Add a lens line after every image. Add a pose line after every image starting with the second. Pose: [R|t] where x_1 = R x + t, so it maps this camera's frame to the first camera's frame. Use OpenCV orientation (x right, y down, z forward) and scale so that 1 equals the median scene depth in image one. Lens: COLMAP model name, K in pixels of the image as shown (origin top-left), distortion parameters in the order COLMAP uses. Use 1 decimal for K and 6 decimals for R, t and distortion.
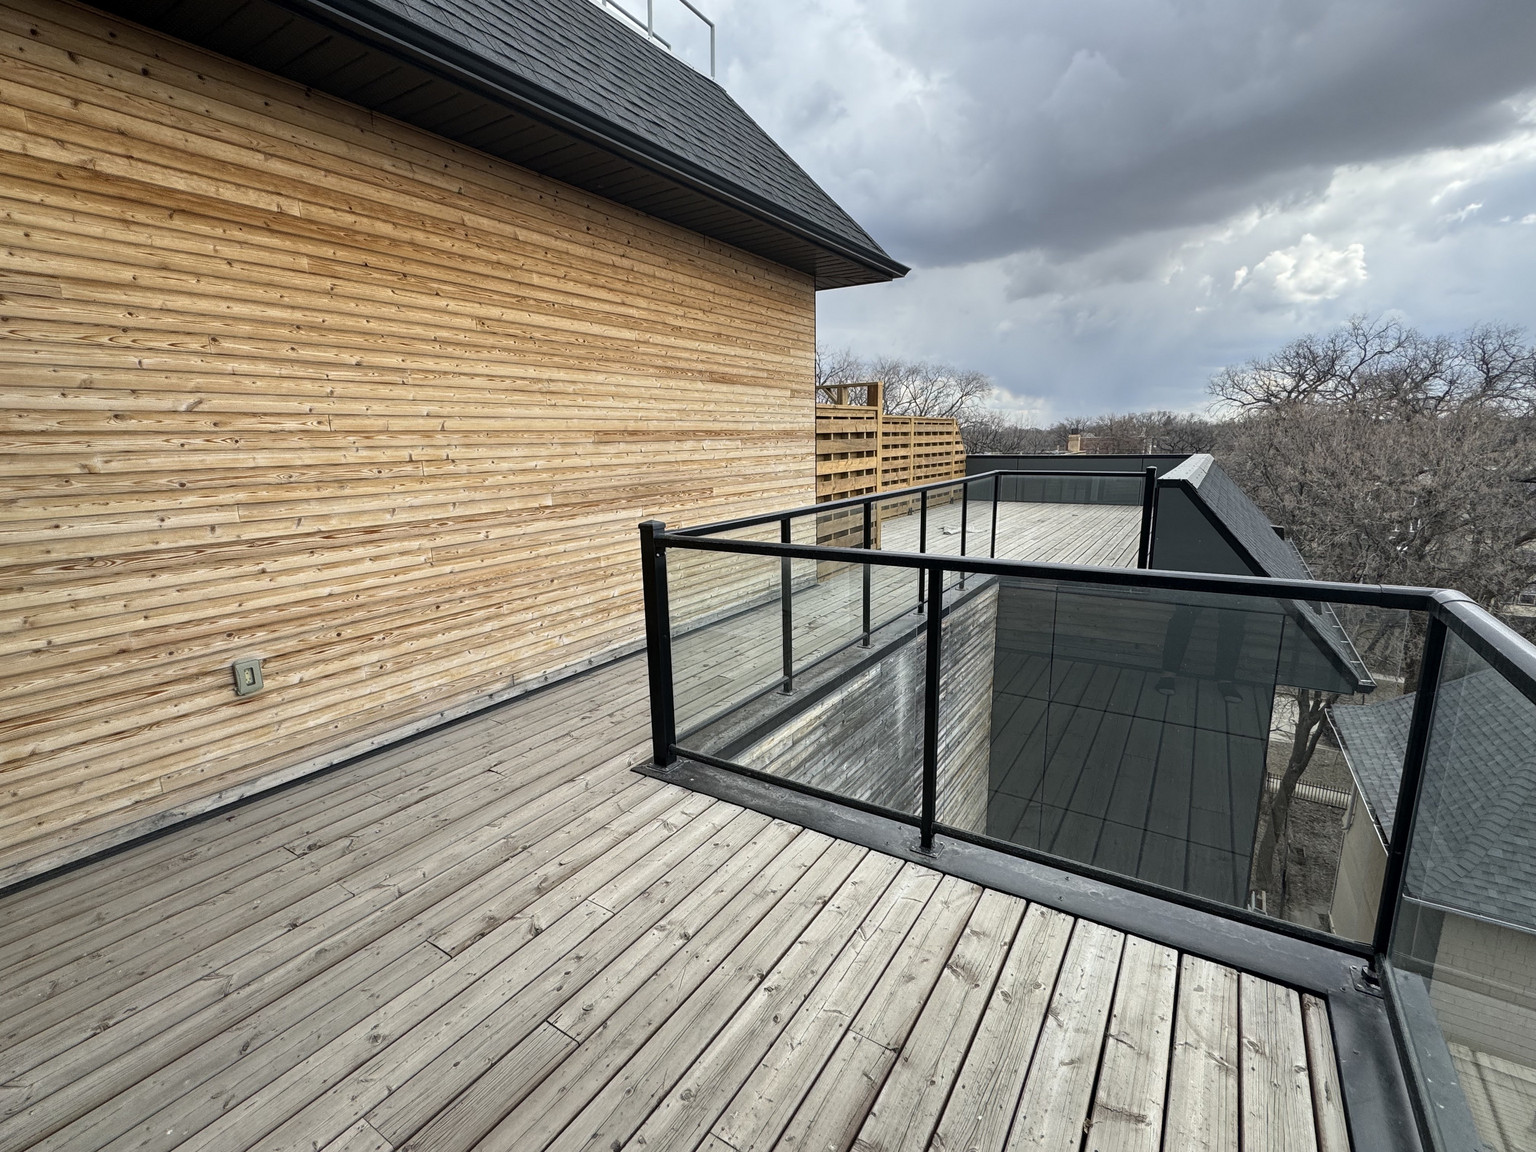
lens RADIAL K [[692.0, 0, 768.0], [0, 692.0, 576.0], [0, 0, 1]] dist [0.030784, 0.000137]
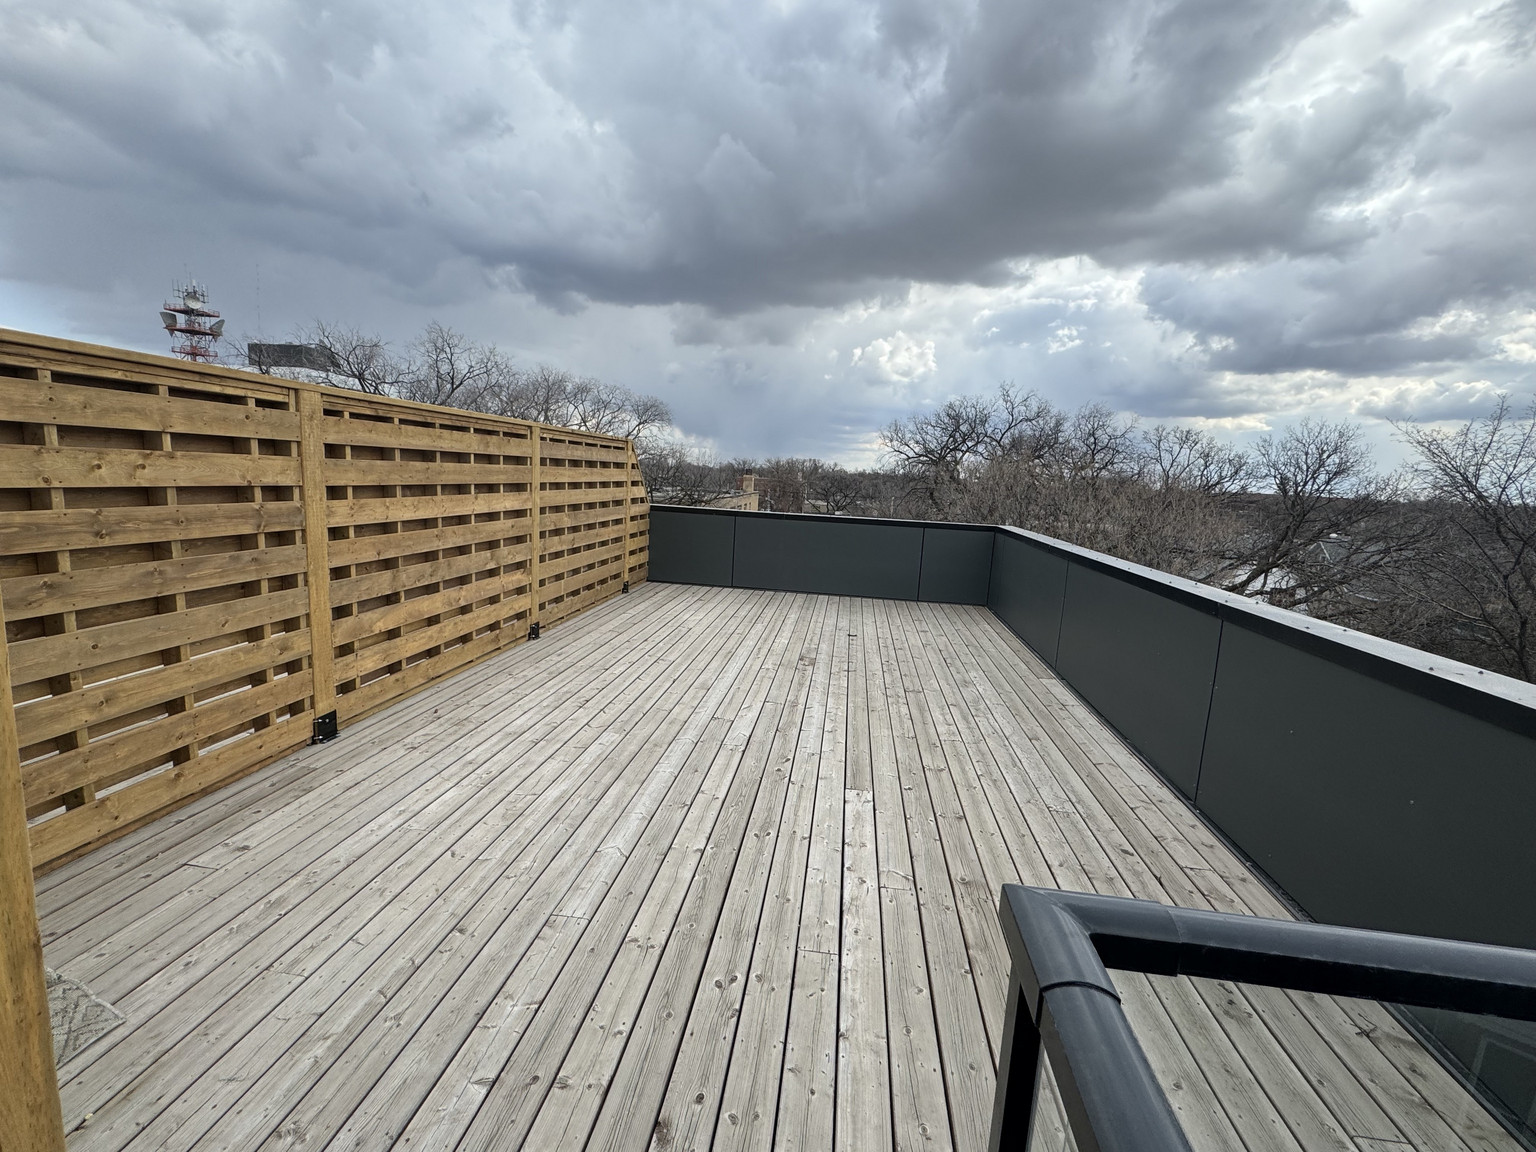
lens RADIAL K [[692.0, 0, 768.0], [0, 692.0, 576.0], [0, 0, 1]] dist [0.030784, 0.000137]
pose [[0.896600, -0.000857, 0.442840, 0.115207], [0.018761, 0.999174, -0.036052, -0.090065], [-0.442444, 0.040632, 0.895875, 0.430381]]
